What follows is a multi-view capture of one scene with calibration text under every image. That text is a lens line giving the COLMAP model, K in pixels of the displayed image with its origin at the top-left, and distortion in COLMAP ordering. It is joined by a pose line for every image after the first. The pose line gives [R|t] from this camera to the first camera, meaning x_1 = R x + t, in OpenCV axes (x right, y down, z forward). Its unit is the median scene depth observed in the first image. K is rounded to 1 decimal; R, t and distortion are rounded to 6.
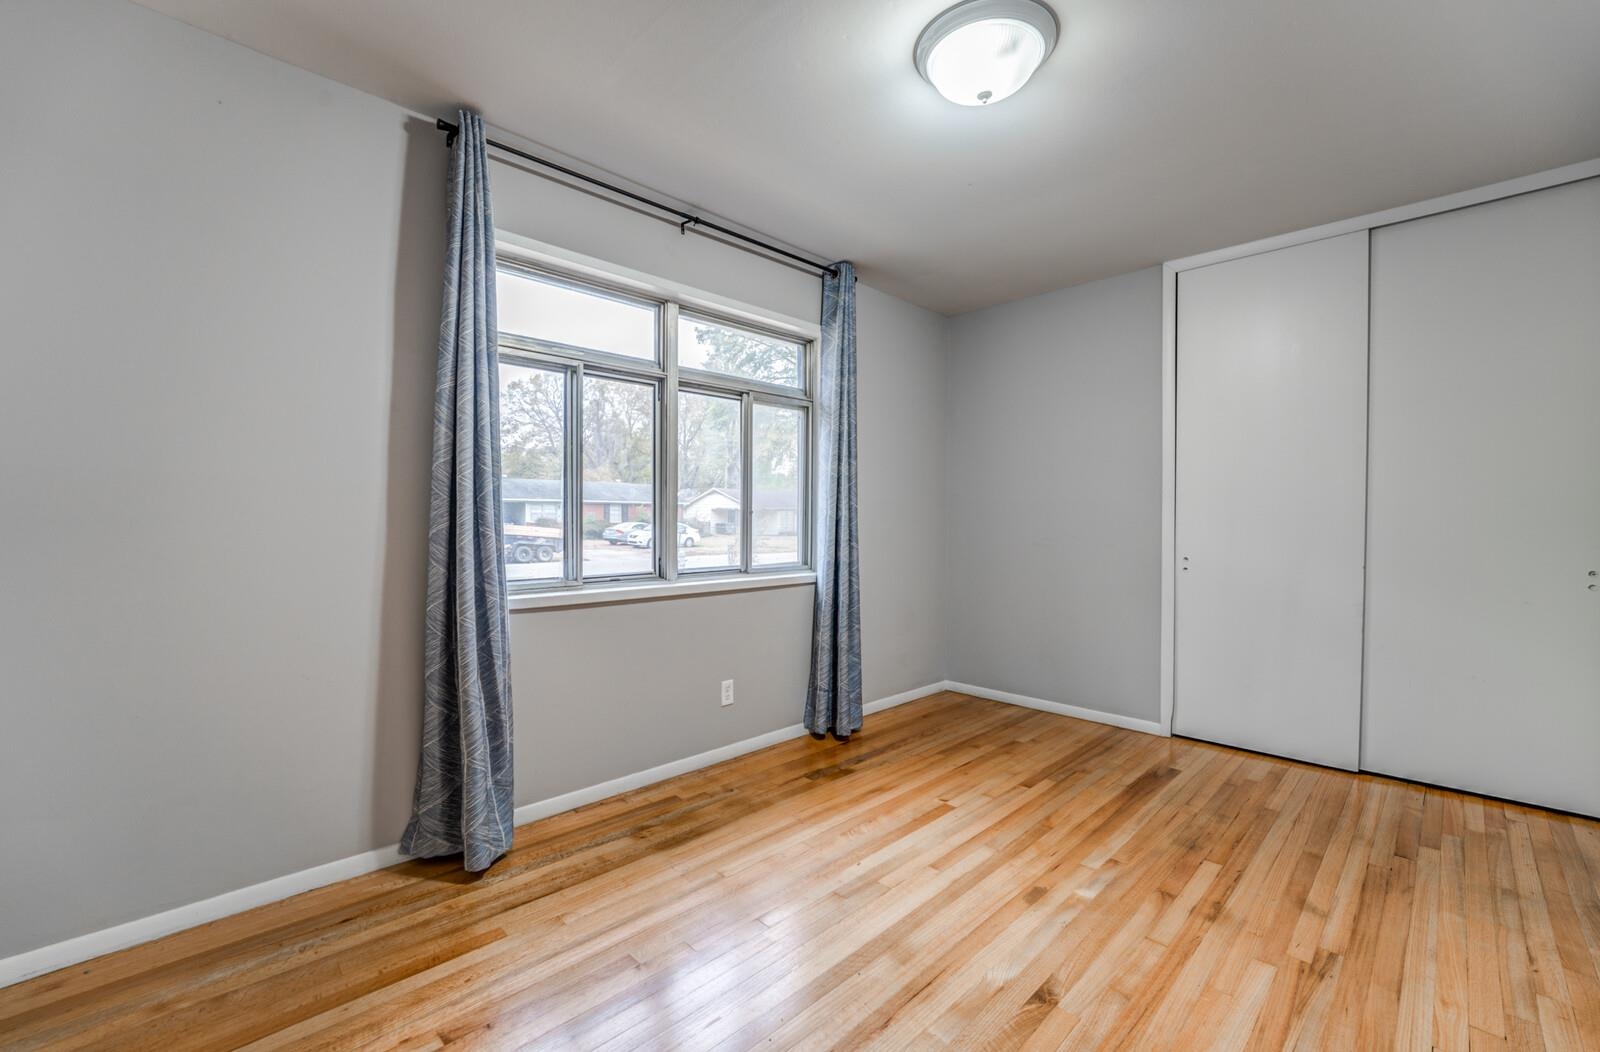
lens RADIAL K [[650.0, 0, 797.7], [0, 650.0, 532.3], [0, 0, 1]] dist [-0.011407, -0.000006]
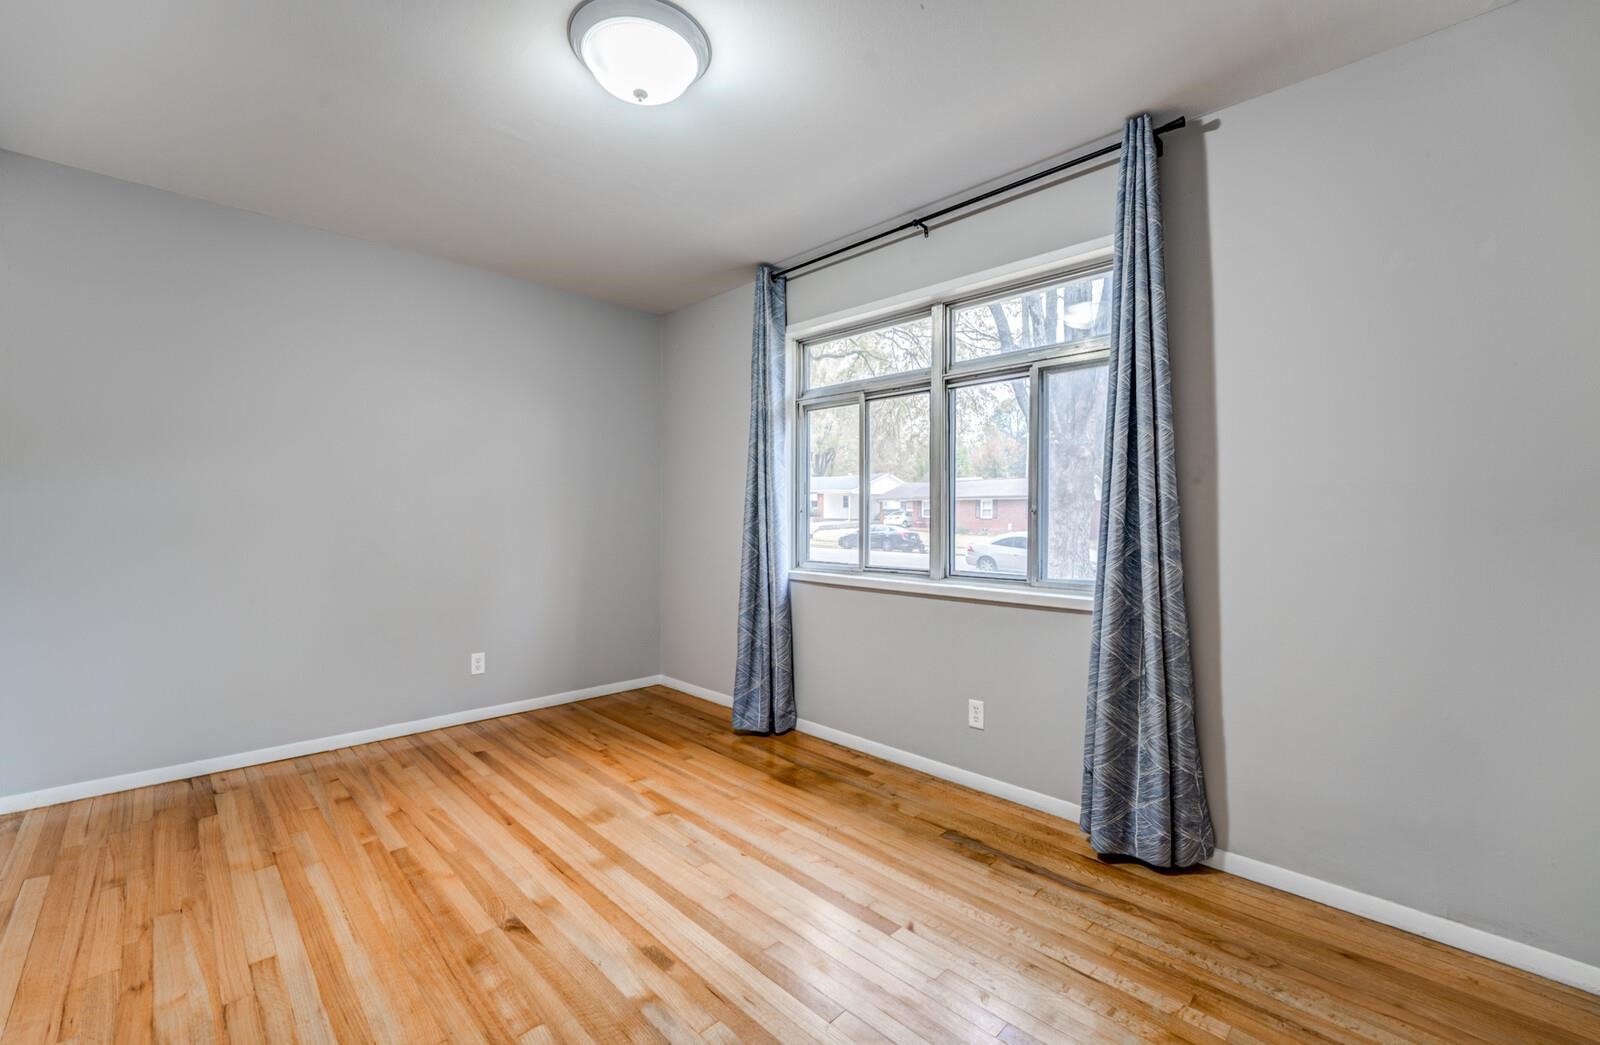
lens RADIAL K [[658.5, 0, 800.0], [0, 658.5, 522.5], [0, 0, 1]] dist [-0.001255, -0.000063]
pose [[0.021832, 0.011237, -0.999699, 0.829916], [-0.021983, 0.999700, 0.010757, -0.021813], [0.999520, 0.021742, 0.022073, 0.770921]]
